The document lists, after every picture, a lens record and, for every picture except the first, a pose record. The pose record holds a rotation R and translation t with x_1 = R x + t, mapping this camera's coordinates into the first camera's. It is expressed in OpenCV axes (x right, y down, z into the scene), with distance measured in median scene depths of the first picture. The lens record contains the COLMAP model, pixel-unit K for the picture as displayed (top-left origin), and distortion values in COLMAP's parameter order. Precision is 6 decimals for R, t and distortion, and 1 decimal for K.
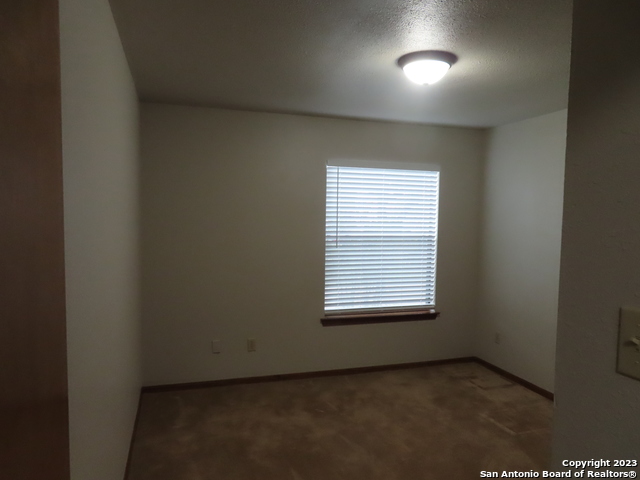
lens RADIAL K [[457.9, 0, 319.7], [0, 457.9, 239.1], [0, 0, 1]] dist [-0.000671, -0.001762]
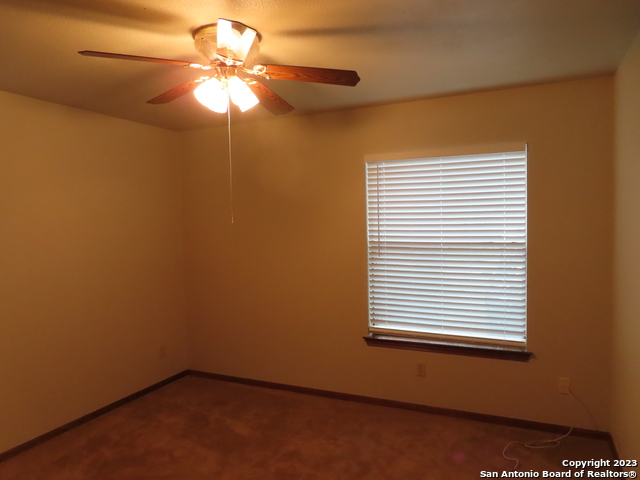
lens RADIAL K [[457.9, 0, 319.7], [0, 457.9, 240.5], [0, 0, 1]] dist [-0.000671, -0.001762]
pose [[0.735043, -0.001426, -0.678019, 0.520381], [-0.027445, 0.999116, -0.031855, 0.020866], [0.677465, 0.042023, 0.734353, 0.285127]]
